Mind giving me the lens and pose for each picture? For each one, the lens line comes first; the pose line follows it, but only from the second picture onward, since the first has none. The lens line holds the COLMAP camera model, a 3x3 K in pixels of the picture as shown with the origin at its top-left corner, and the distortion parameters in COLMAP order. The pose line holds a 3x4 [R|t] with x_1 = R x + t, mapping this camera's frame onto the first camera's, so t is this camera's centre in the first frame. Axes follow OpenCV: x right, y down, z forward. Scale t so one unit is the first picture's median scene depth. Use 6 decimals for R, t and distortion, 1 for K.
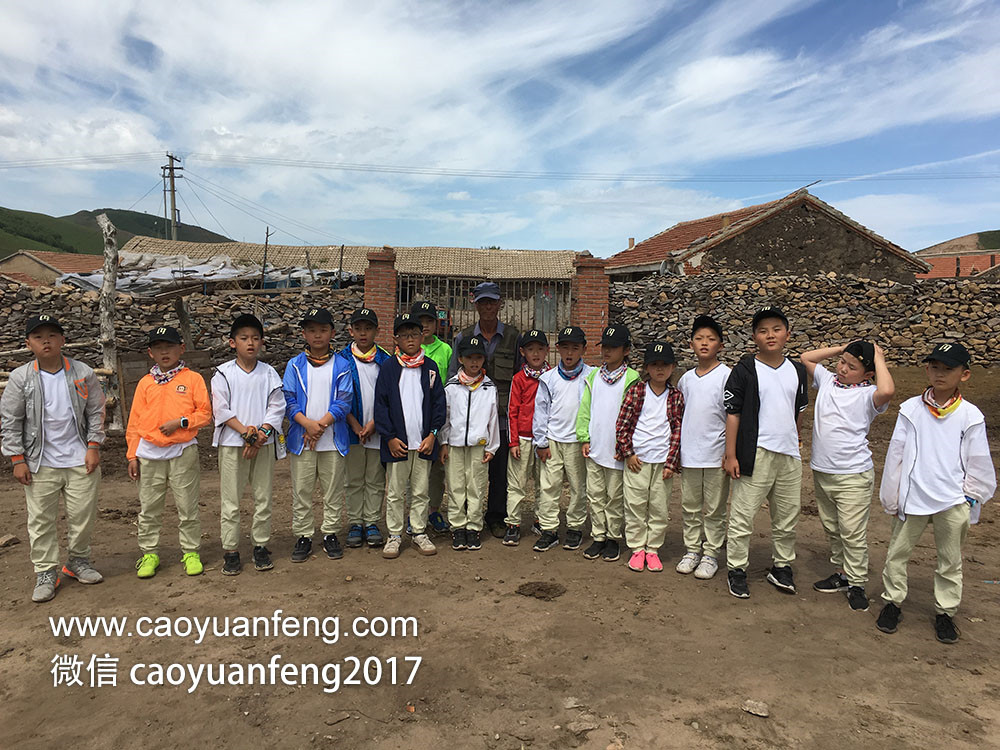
lens RADIAL K [[854.8, 0, 484.7], [0, 854.8, 373.4], [0, 0, 1]] dist [0.099297, -0.130788]
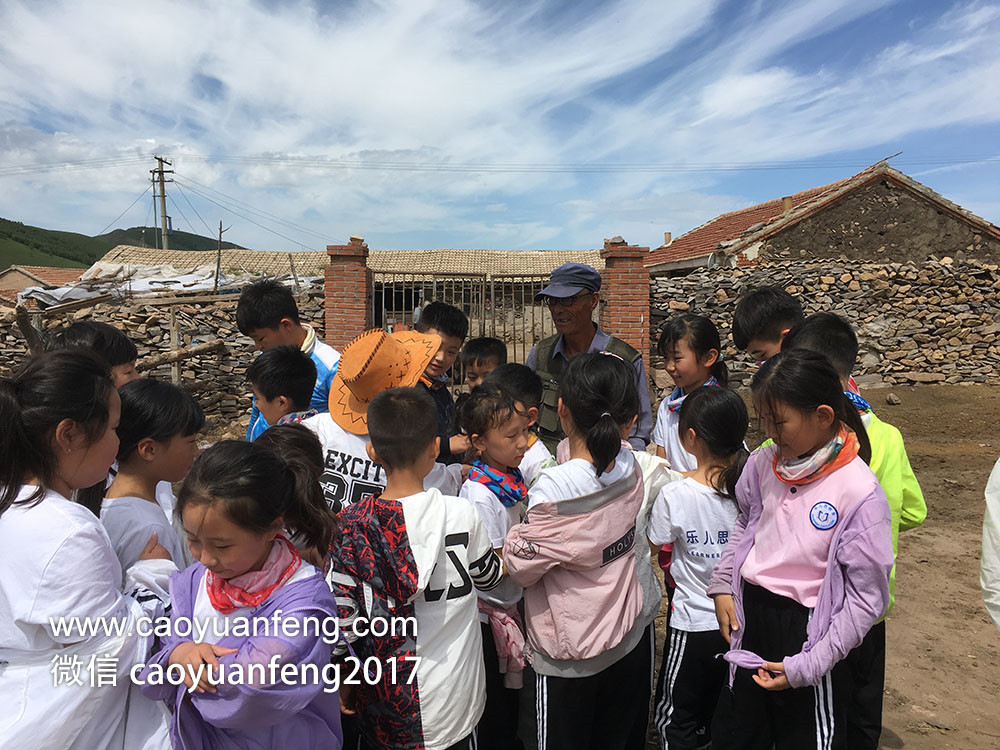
lens RADIAL K [[854.8, 0, 484.7], [0, 854.8, 373.4], [0, 0, 1]] dist [0.099297, -0.130788]
pose [[0.999179, -0.019653, -0.035441, 0.024006], [0.019296, 0.999760, -0.010372, -0.015896], [0.035636, 0.009679, 0.999318, 0.228427]]
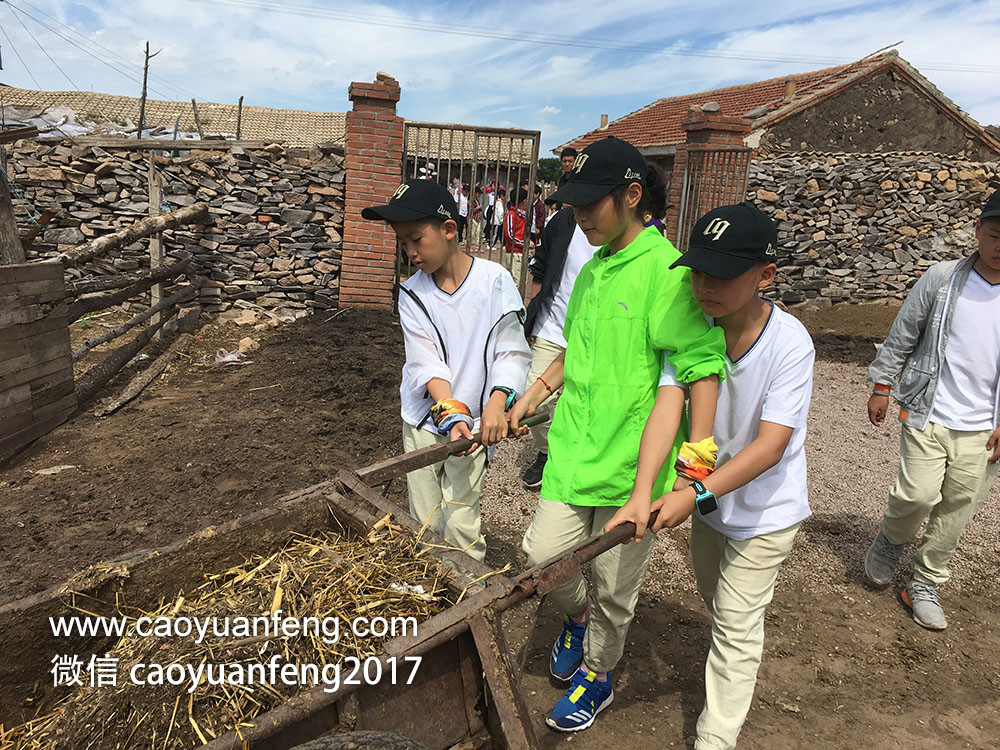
lens RADIAL K [[859.9, 0, 486.2], [0, 859.9, 377.8], [0, 0, 1]] dist [0.094796, -0.132972]
pose [[0.987716, 0.008996, 0.156003, -0.125887], [-0.028622, 0.991867, 0.124020, -0.021282], [-0.153619, -0.126962, 0.979940, 0.377849]]
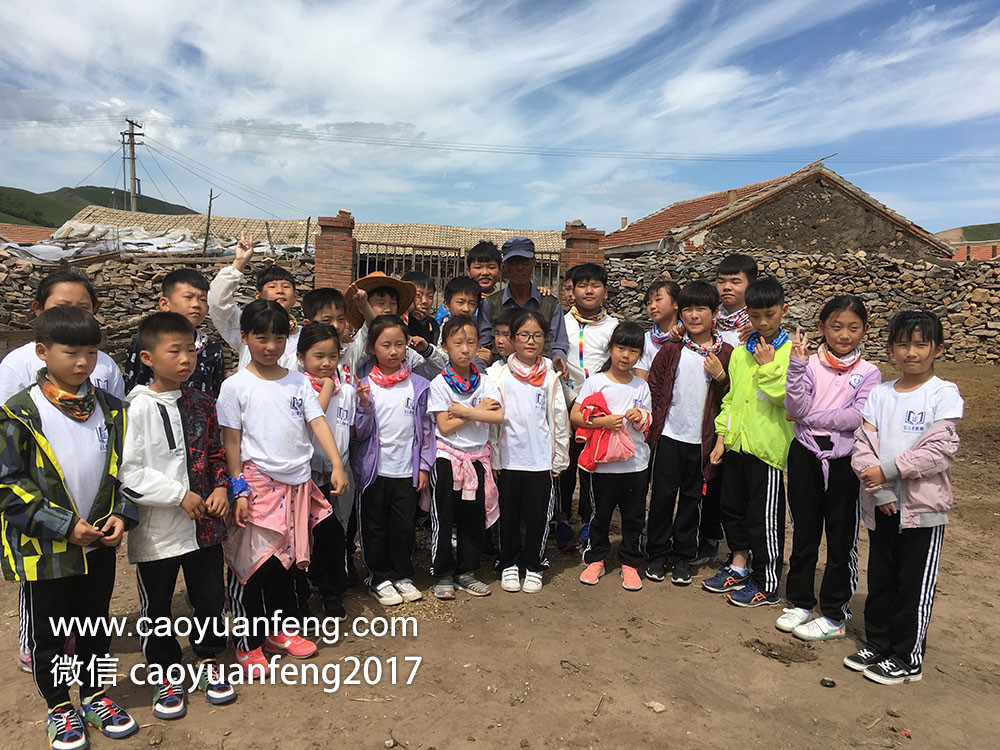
lens RADIAL K [[854.8, 0, 484.7], [0, 854.8, 373.4], [0, 0, 1]] dist [0.099297, -0.130788]
pose [[0.999721, 0.015862, 0.017481, 0.012377], [-0.016144, 0.999740, 0.016120, -0.002965], [-0.017221, -0.016398, 0.999717, 0.138743]]
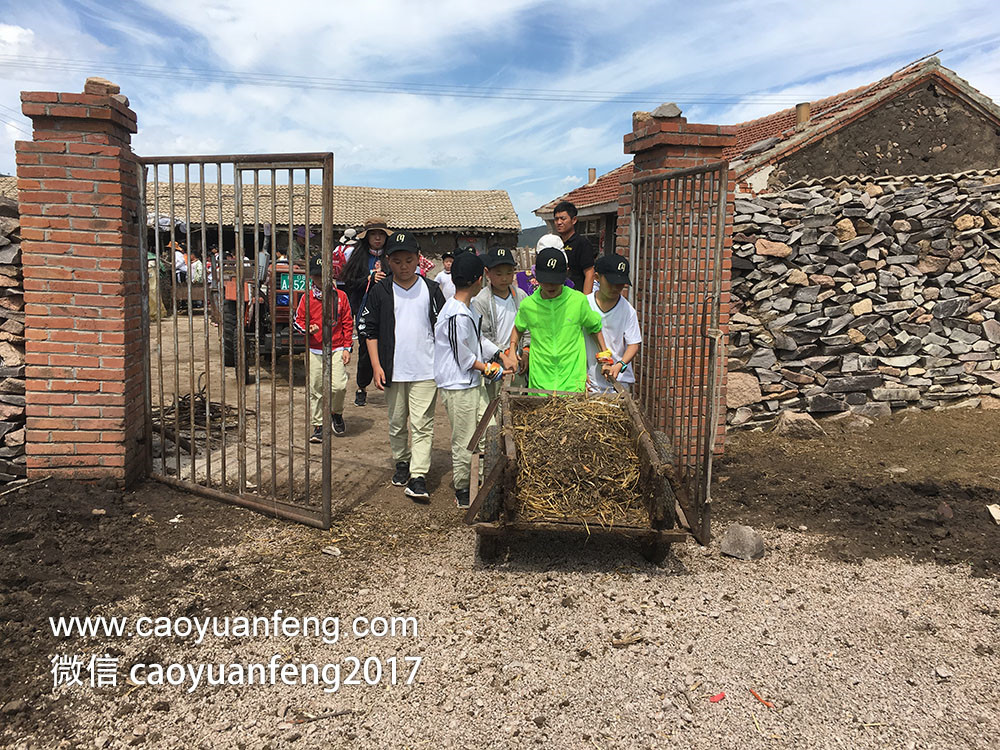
lens RADIAL K [[854.8, 0, 484.7], [0, 854.8, 373.4], [0, 0, 1]] dist [0.099297, -0.130788]
pose [[0.992972, -0.026393, 0.115372, -0.006396], [0.021659, 0.998879, 0.042099, -0.042210], [-0.116353, -0.039305, 0.992430, 0.600570]]
